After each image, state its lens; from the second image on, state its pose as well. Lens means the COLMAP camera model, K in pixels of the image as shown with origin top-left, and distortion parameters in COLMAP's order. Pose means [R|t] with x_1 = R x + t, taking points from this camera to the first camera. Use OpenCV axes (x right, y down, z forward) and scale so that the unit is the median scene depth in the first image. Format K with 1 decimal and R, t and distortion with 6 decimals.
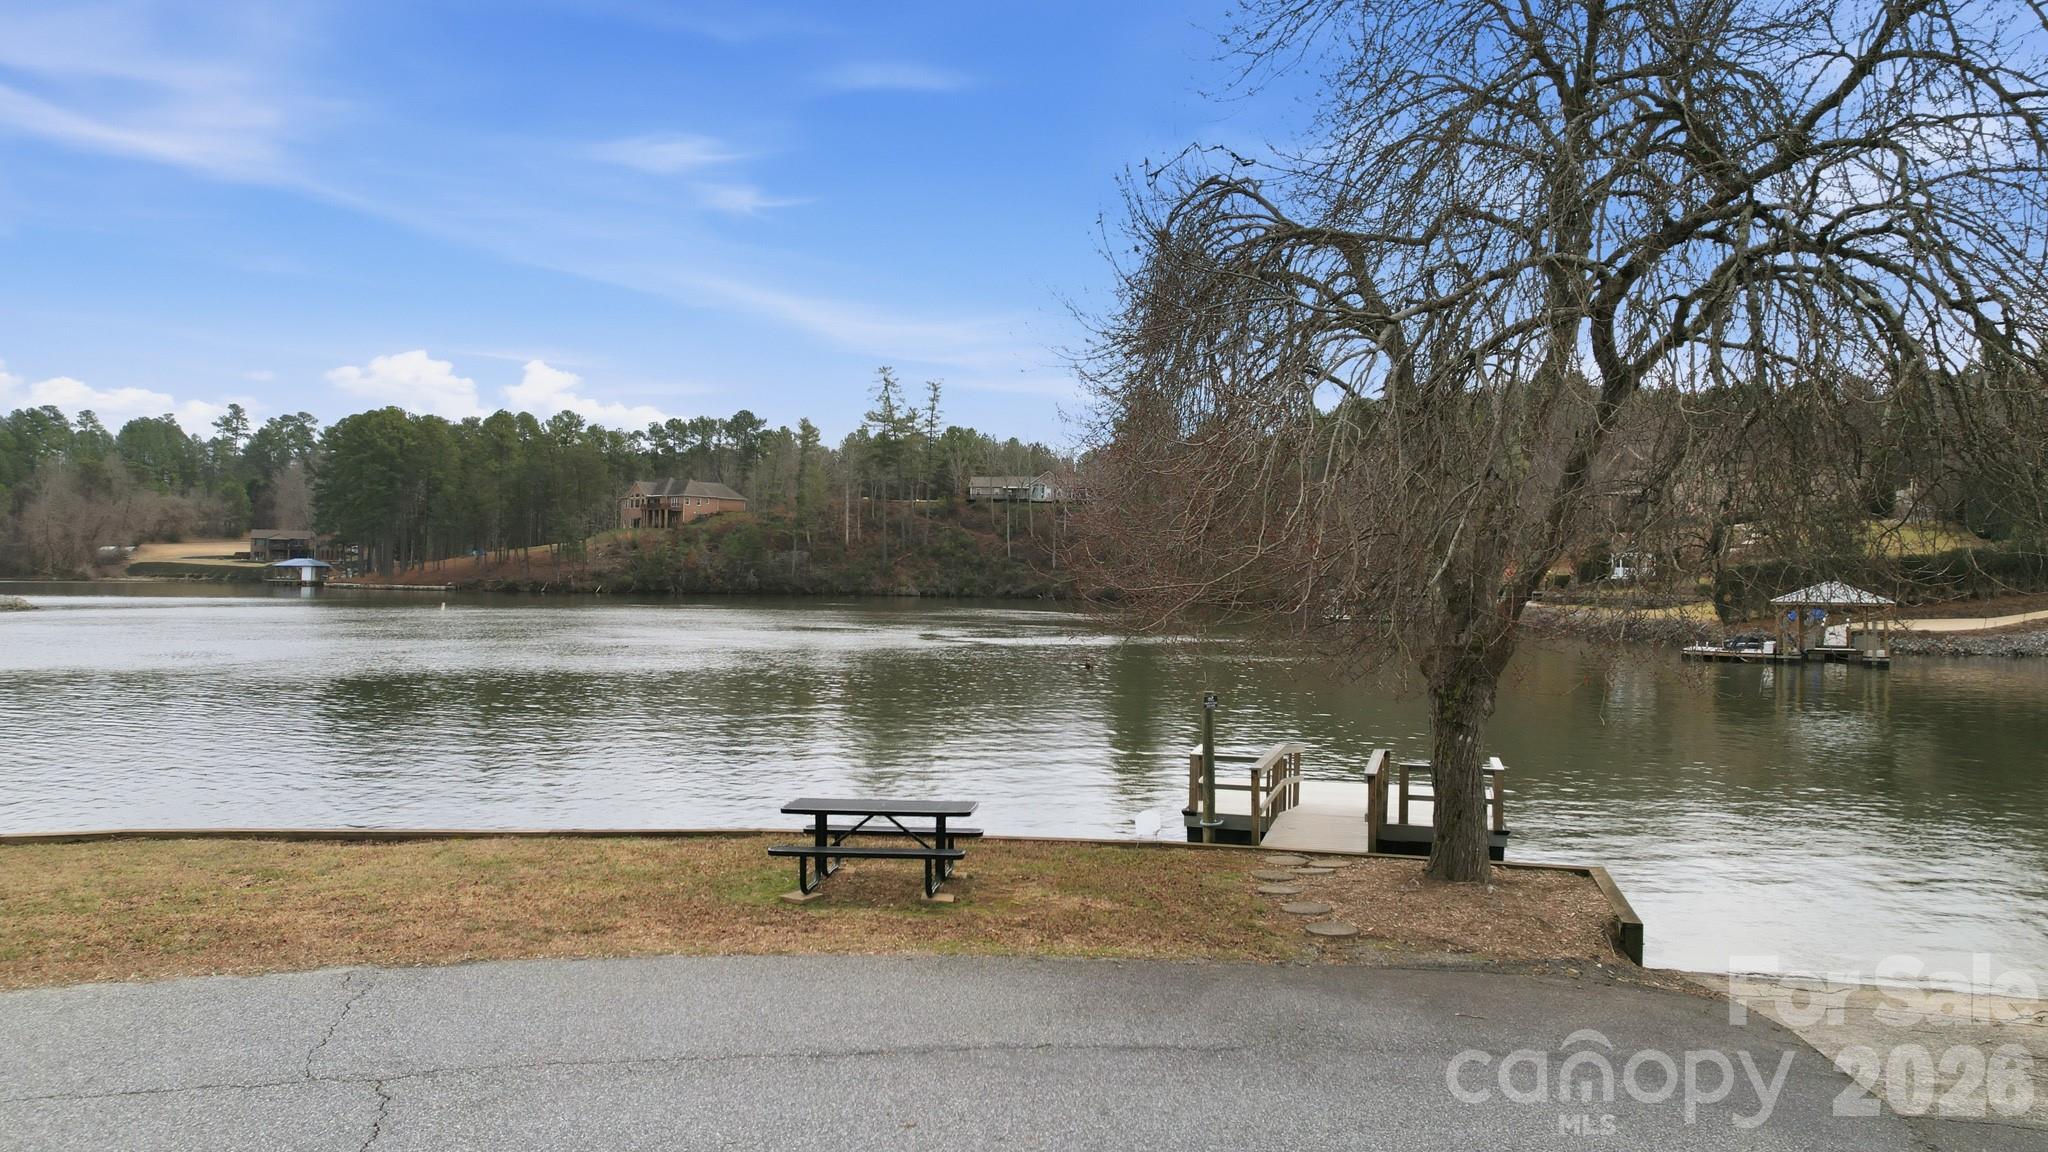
lens RADIAL K [[1301.9, 0, 1024.4], [0, 1301.9, 572.7], [0, 0, 1]] dist [-0.009014, -0.000033]
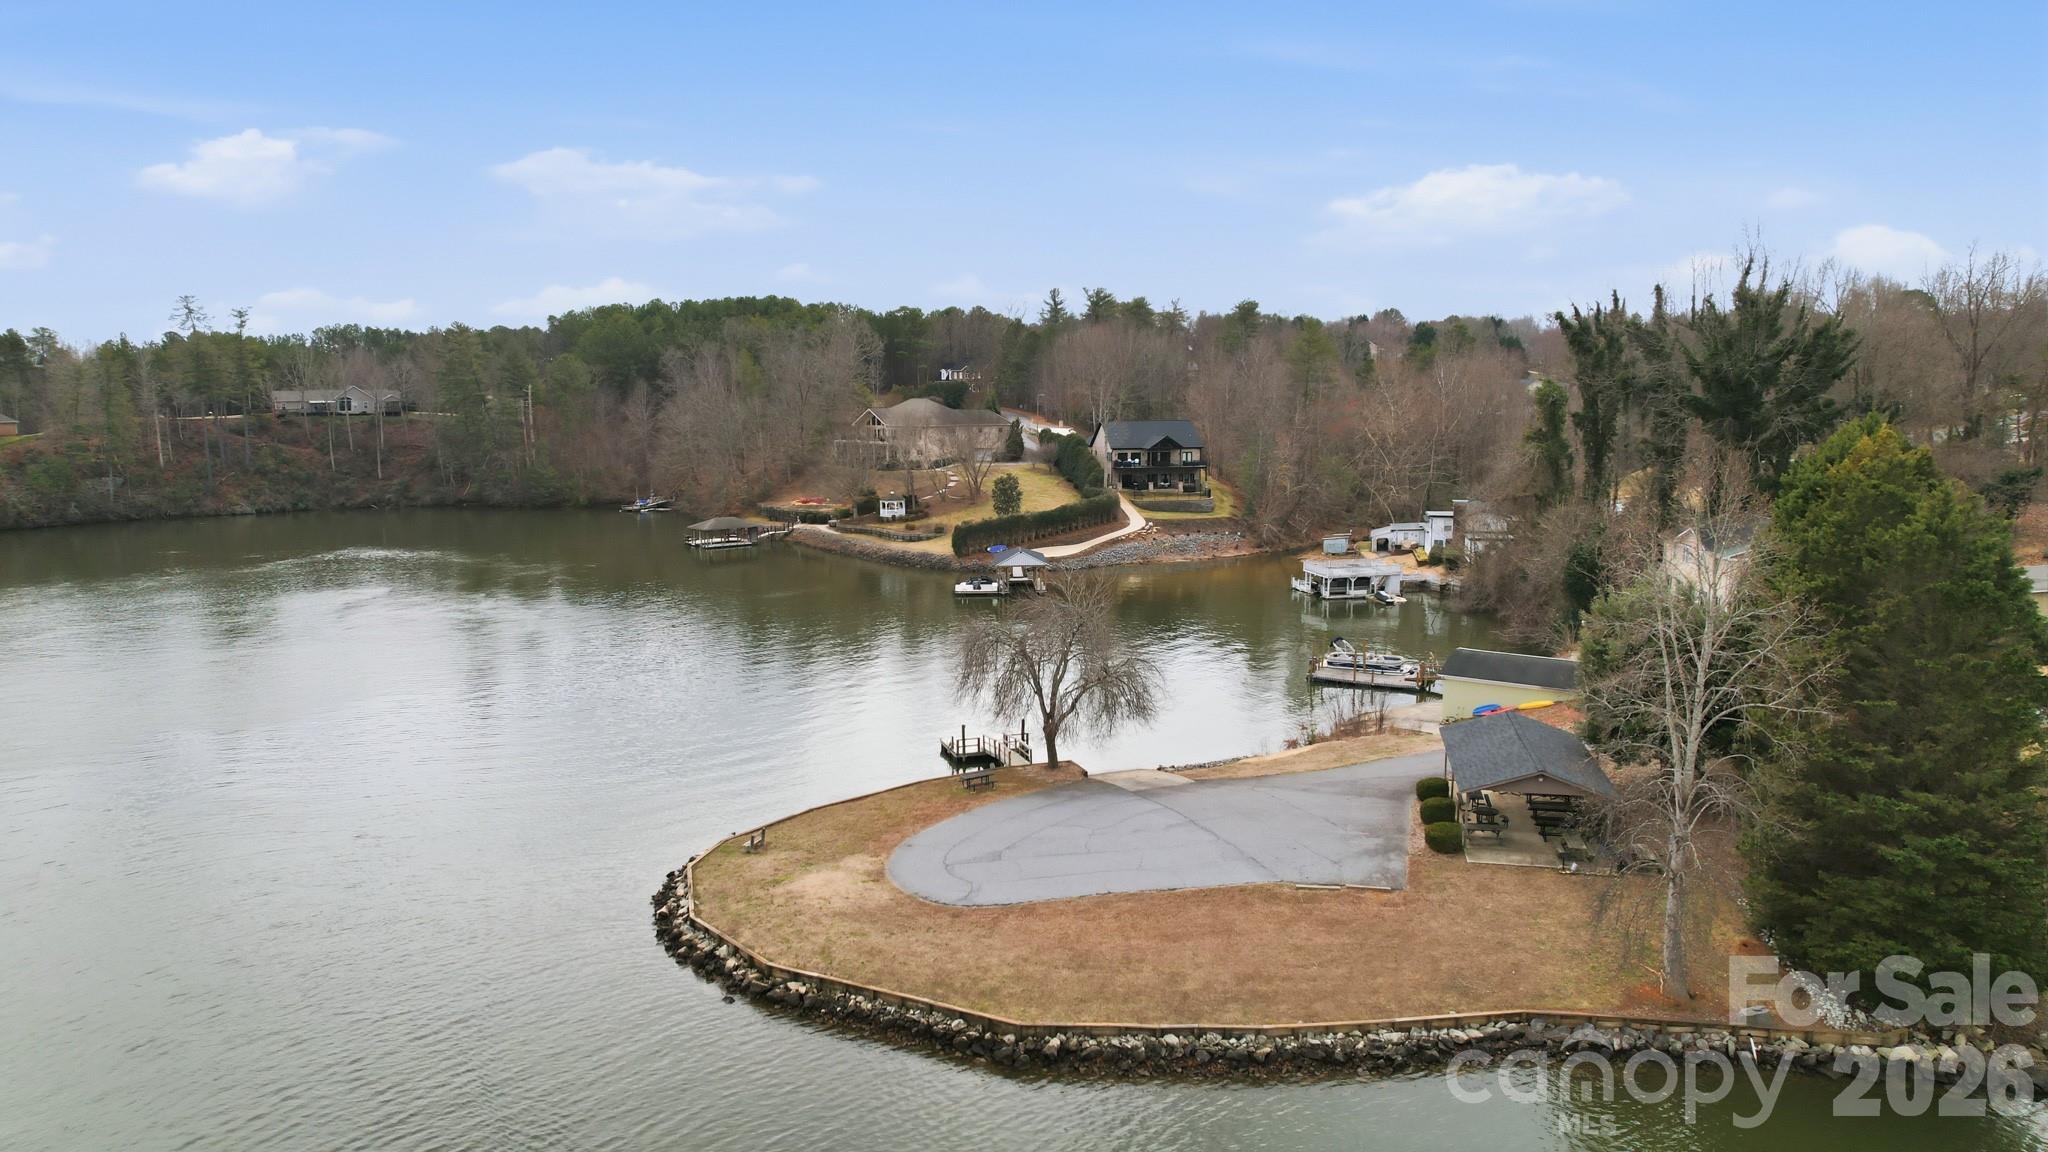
lens RADIAL K [[1301.9, 0, 1026.2], [0, 1301.9, 576.8], [0, 0, 1]] dist [-0.009014, -0.000033]
pose [[0.797524, -0.098573, 0.595180, -0.213765], [0.005506, 0.987709, 0.156206, -0.094139], [-0.603263, -0.121301, 0.788264, -0.236697]]
